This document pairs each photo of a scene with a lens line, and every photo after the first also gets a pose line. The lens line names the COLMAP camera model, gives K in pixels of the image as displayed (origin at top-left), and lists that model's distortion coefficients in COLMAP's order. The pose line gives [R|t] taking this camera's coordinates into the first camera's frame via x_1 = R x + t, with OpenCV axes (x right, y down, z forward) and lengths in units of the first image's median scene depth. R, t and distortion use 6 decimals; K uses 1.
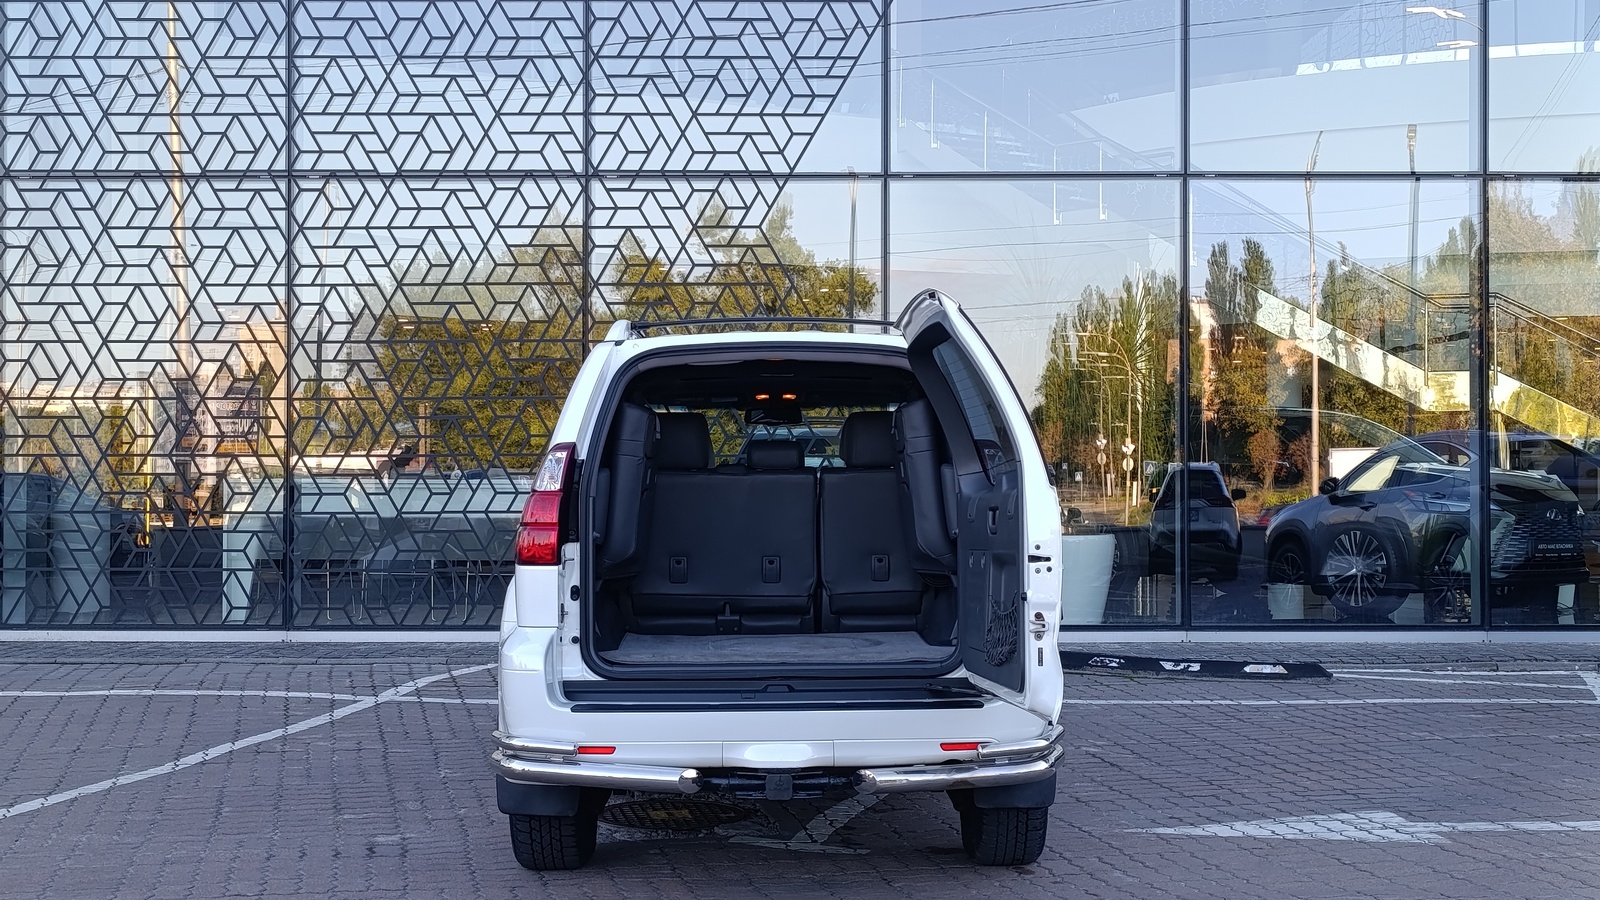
lens RADIAL K [[2221.1, 0, 802.9], [0, 2221.1, 453.5], [0, 0, 1]] dist [0.074529, 0.000000]
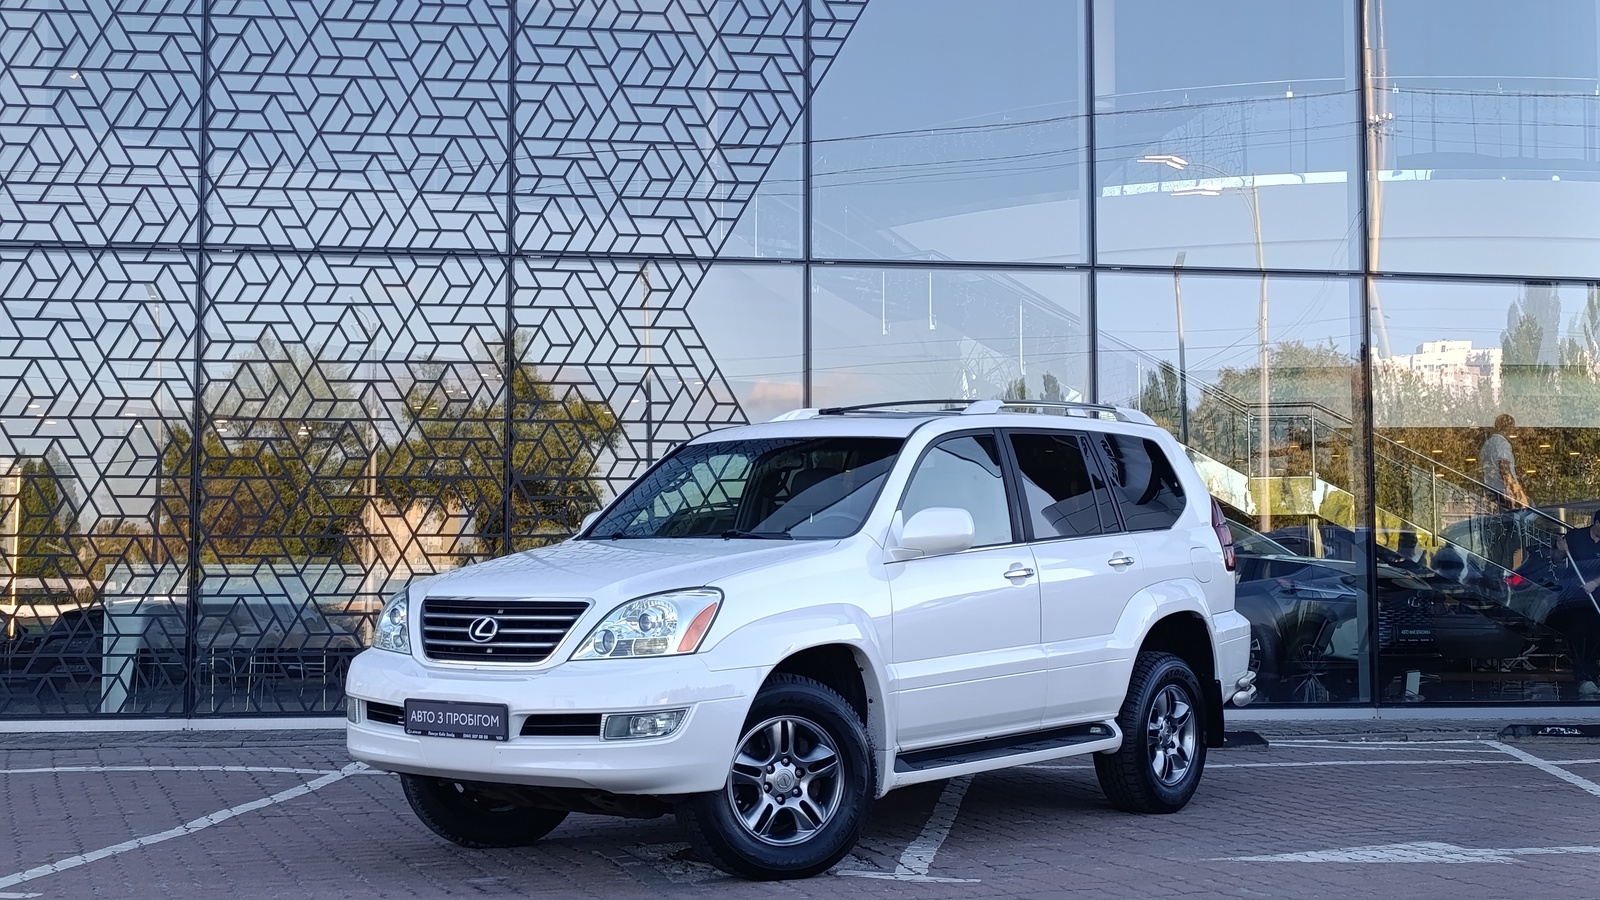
lens RADIAL K [[2221.1, 0, 804.6], [0, 2221.1, 432.6], [0, 0, 1]] dist [0.074529, 0.000000]
pose [[0.988758, 0.010001, 0.149187, -0.114574], [0.000174, 0.997683, -0.068031, 0.022389], [-0.149521, 0.067292, 0.986466, 0.000857]]
